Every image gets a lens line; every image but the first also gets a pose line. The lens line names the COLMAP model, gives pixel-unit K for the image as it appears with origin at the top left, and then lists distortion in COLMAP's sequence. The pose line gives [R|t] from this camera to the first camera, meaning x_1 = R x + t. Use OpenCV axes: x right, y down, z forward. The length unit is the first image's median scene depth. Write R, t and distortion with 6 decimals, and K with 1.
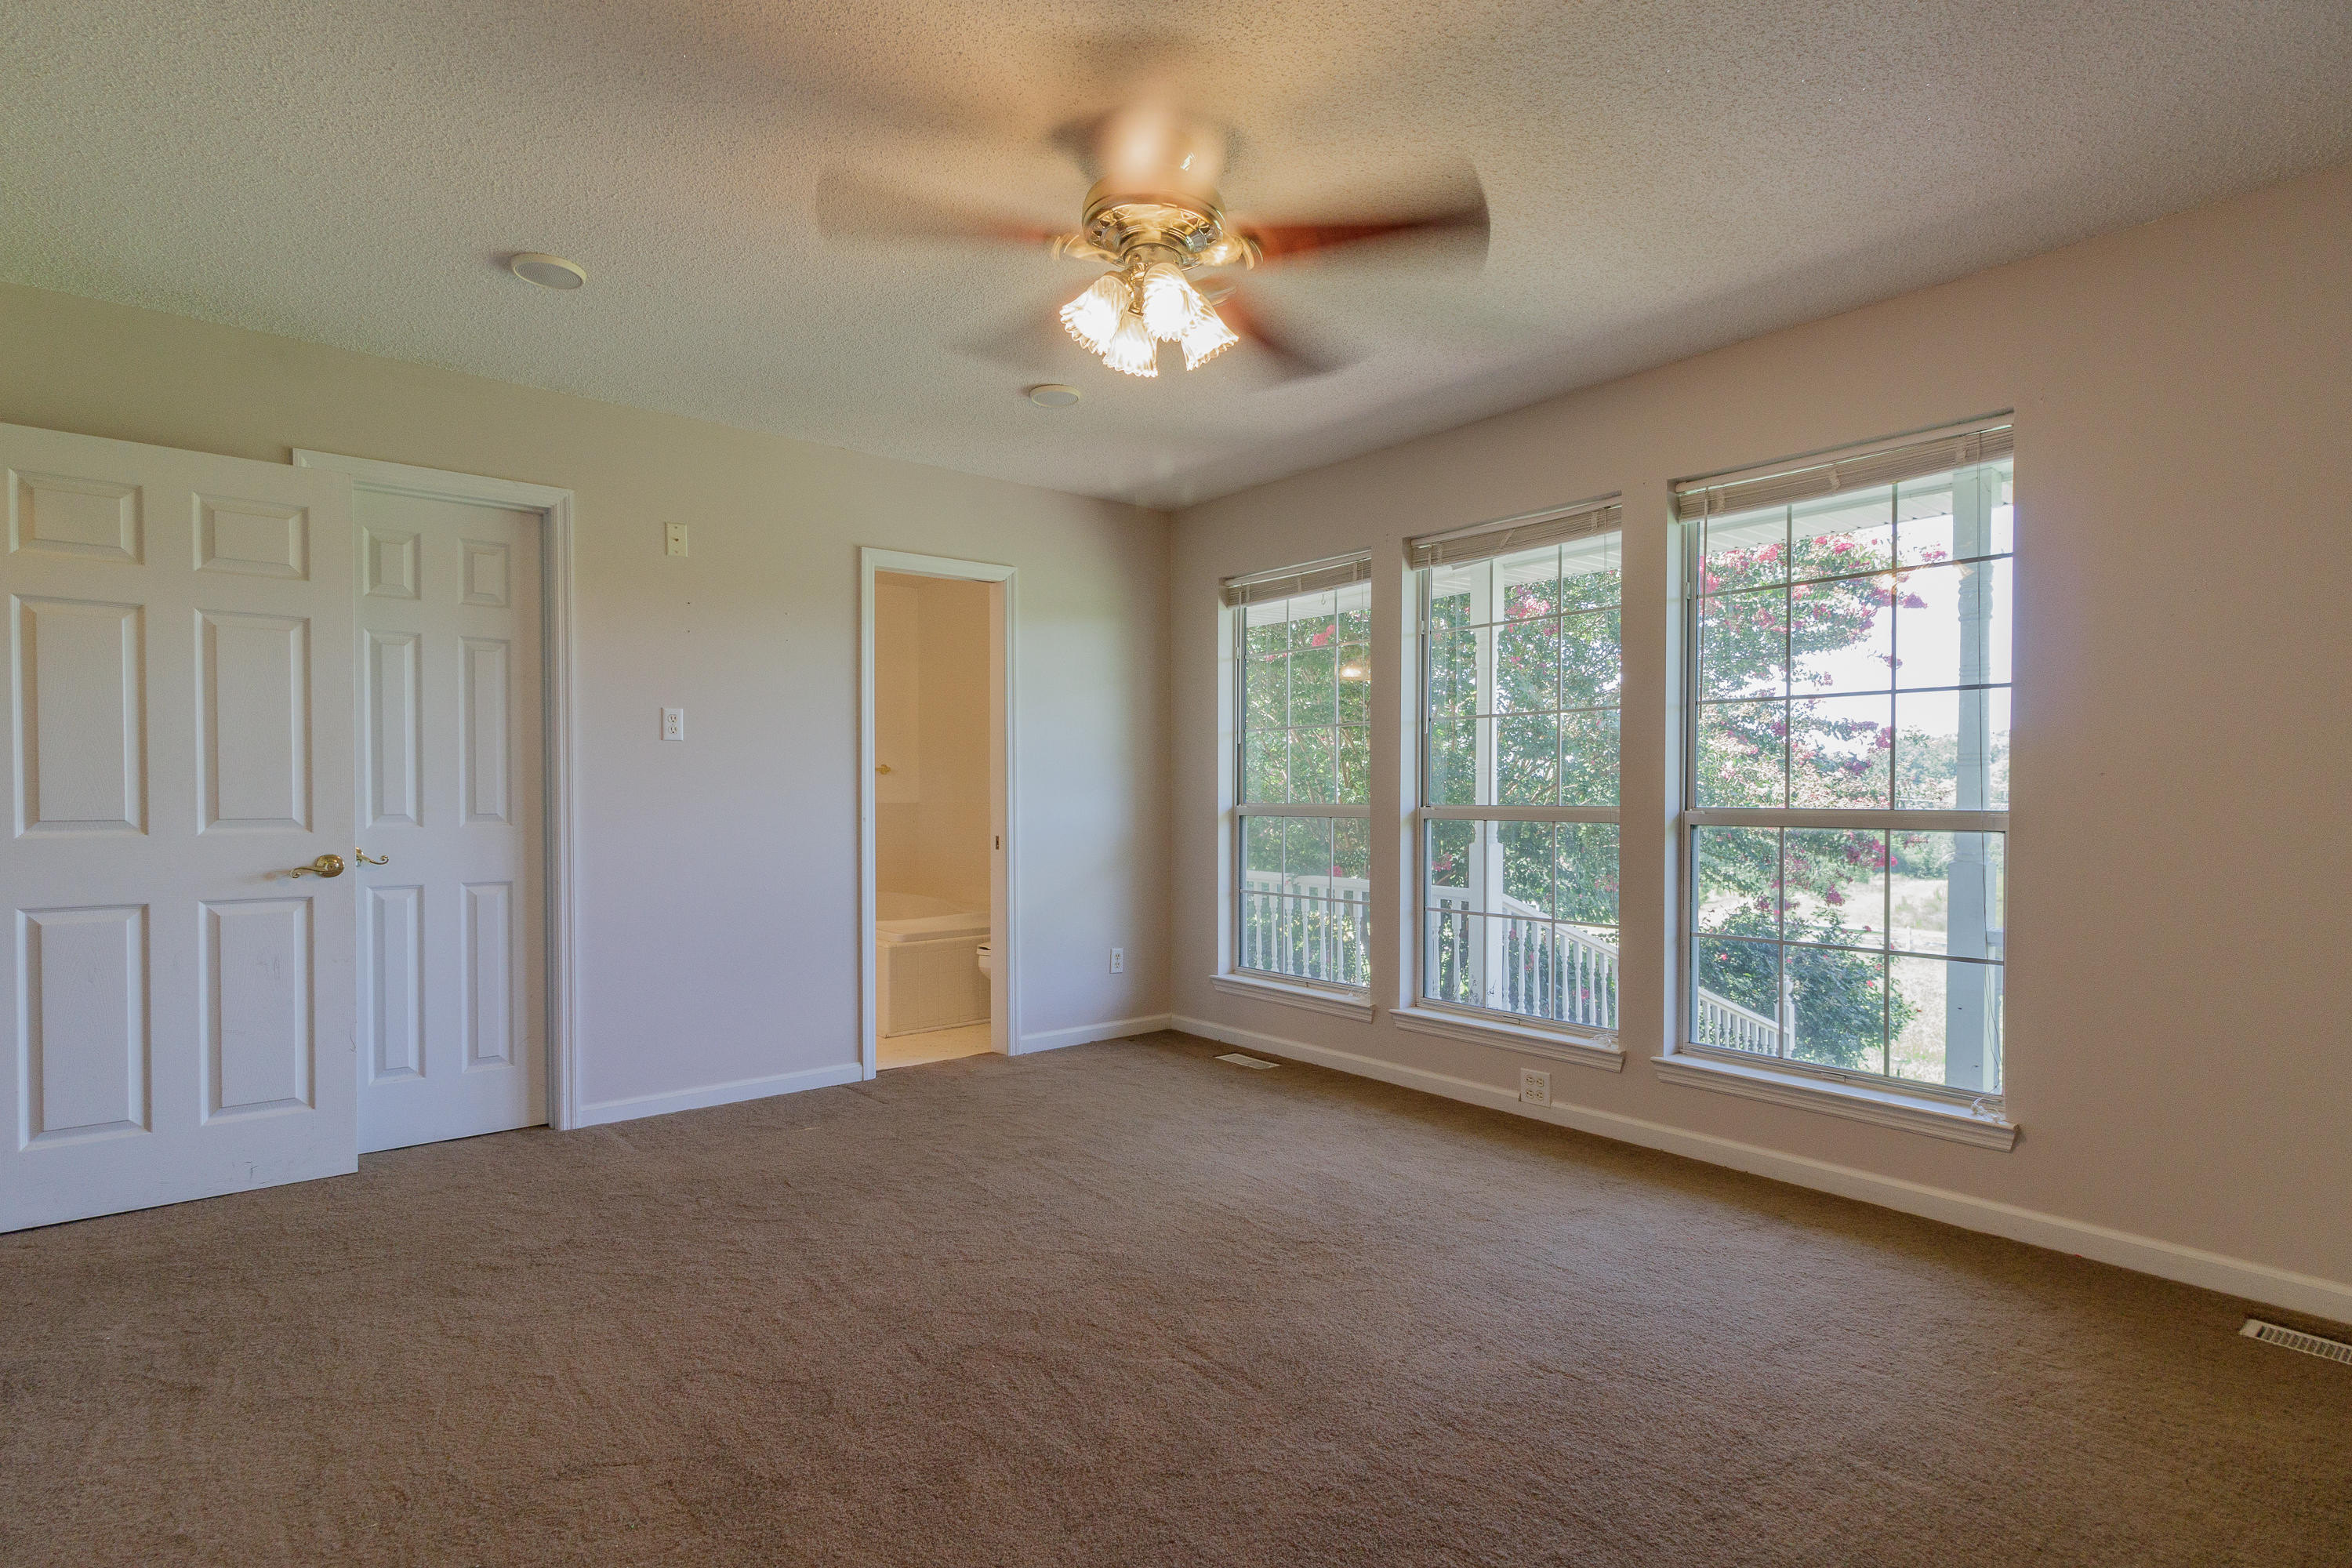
lens RADIAL K [[1159.7, 0, 1141.8], [0, 1159.7, 808.6], [0, 0, 1]] dist [-0.000273, 0.000344]
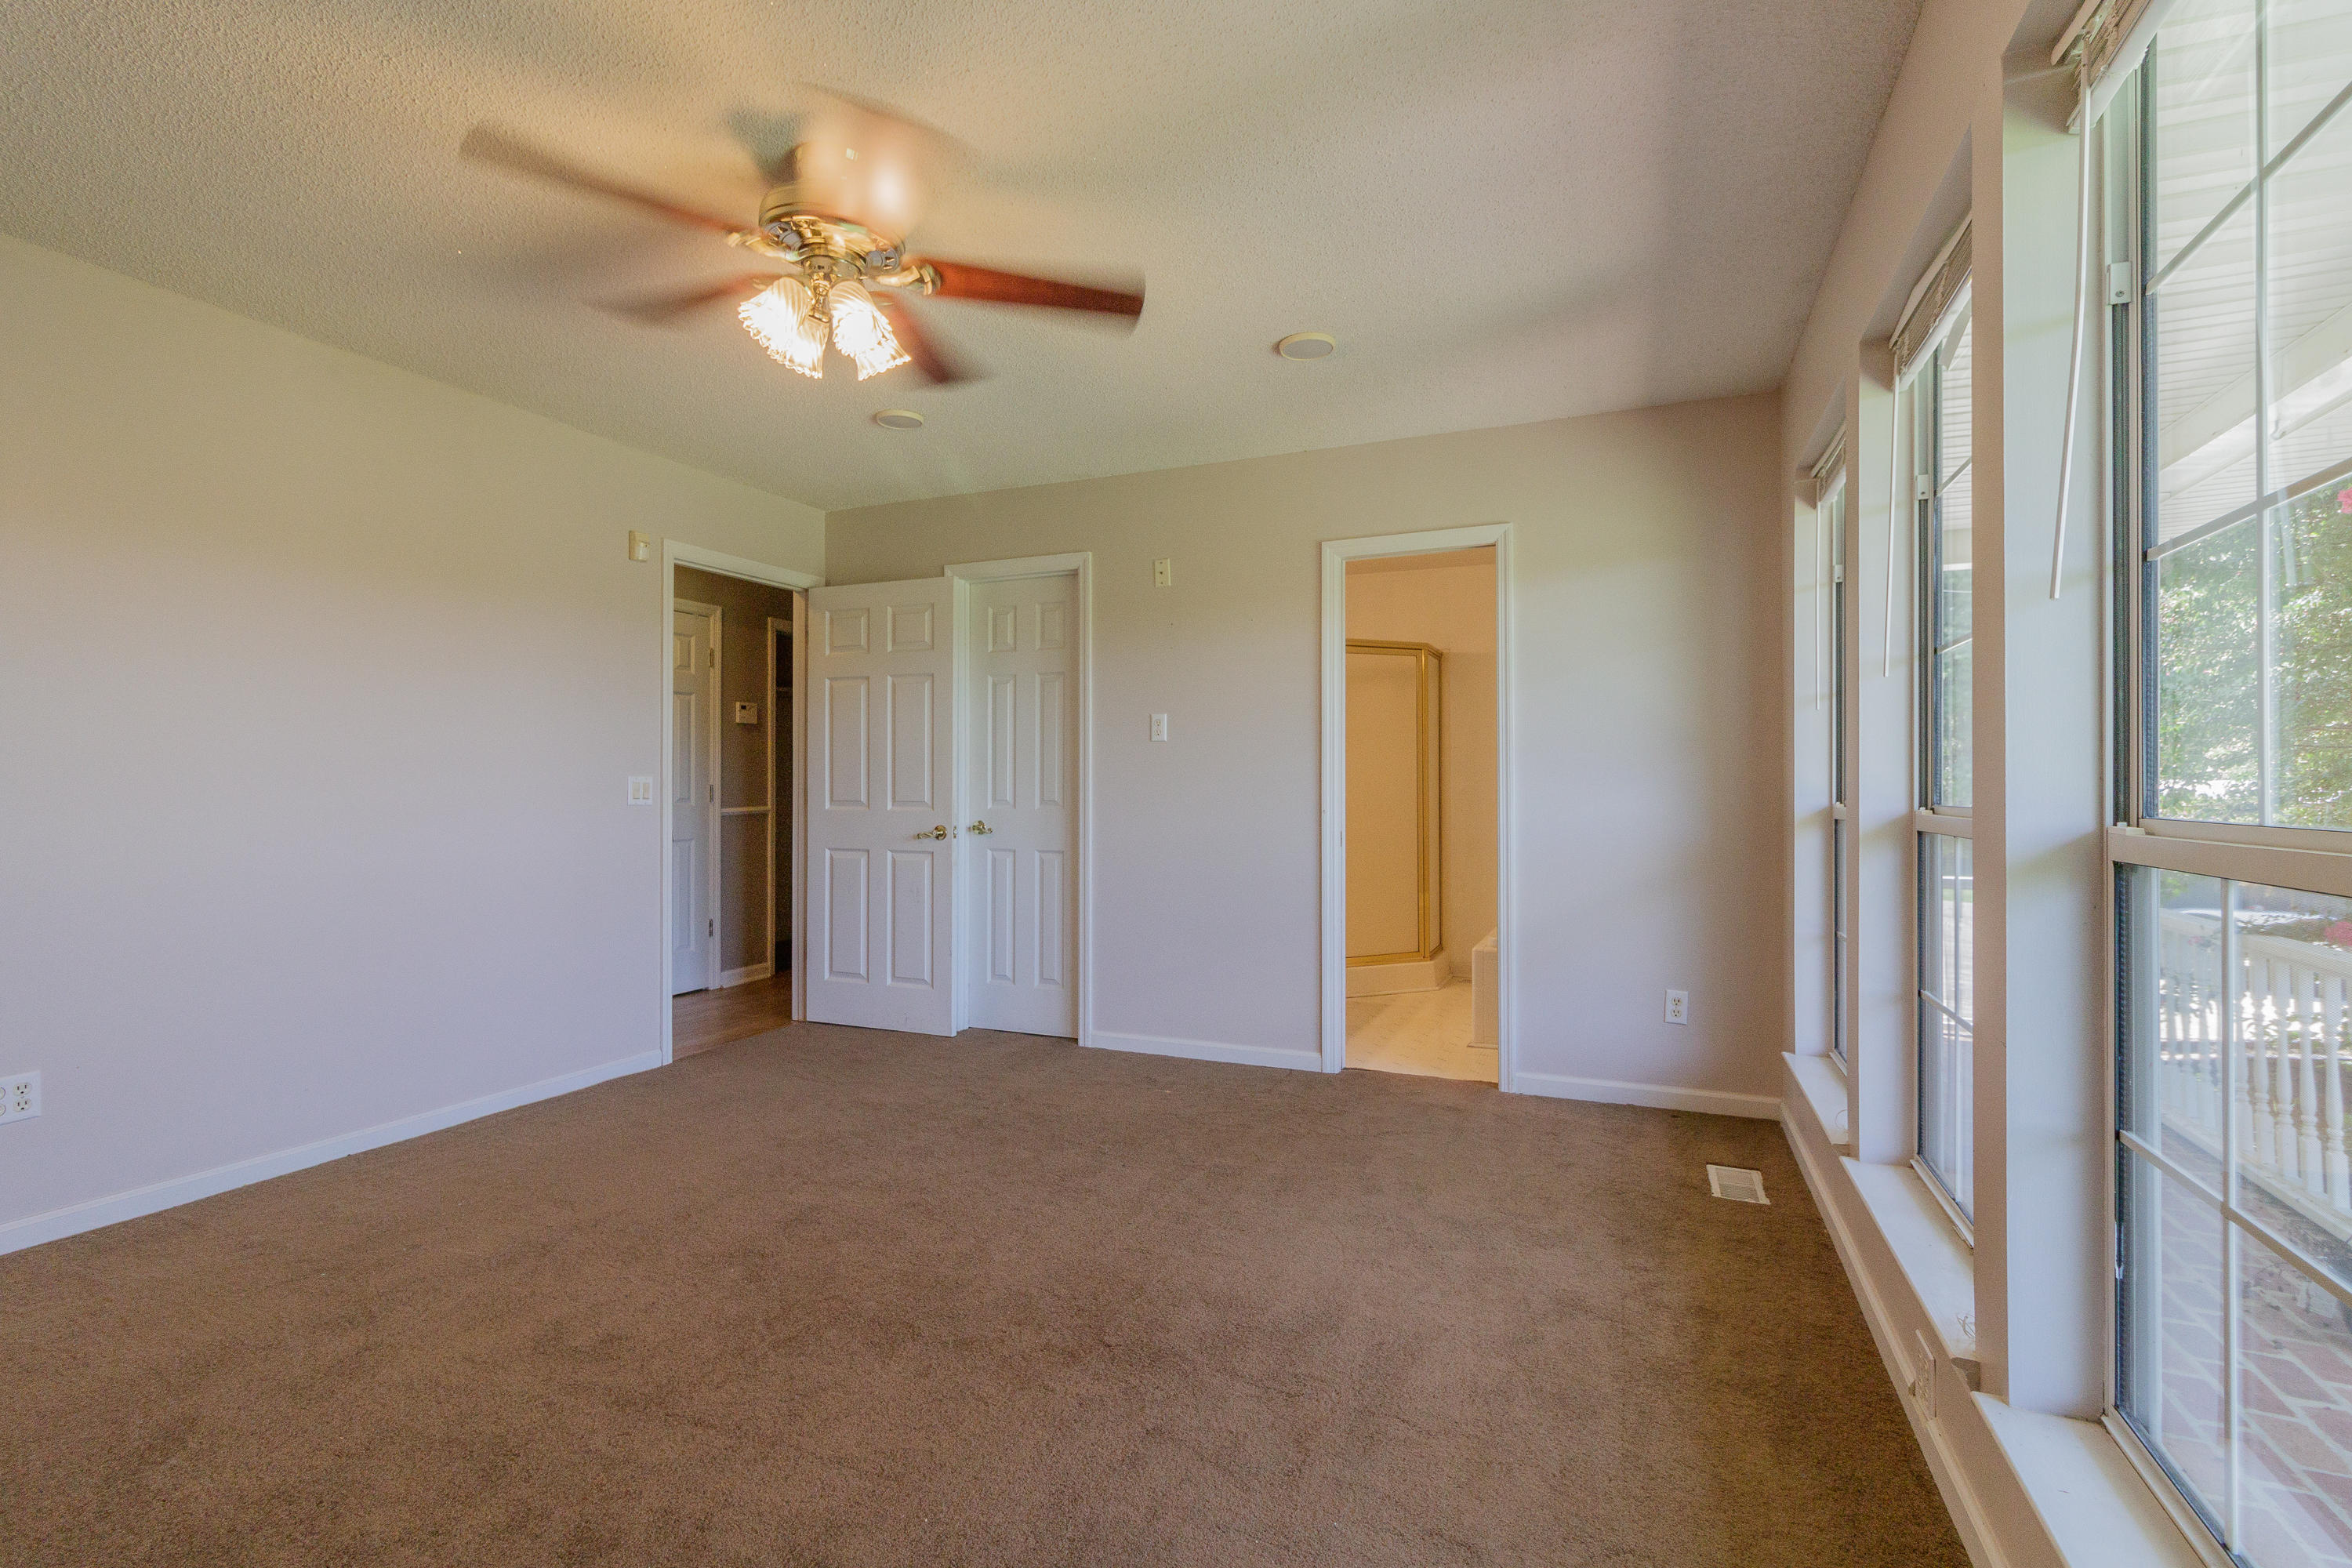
lens RADIAL K [[1108.5, 0, 1154.8], [0, 1108.5, 777.2], [0, 0, 1]] dist [-0.001552, -0.000145]
pose [[0.453885, -0.003301, -0.891054, 0.641721], [-0.009006, 0.999925, -0.008292, -0.013124], [0.891015, 0.011789, 0.453822, 0.506273]]
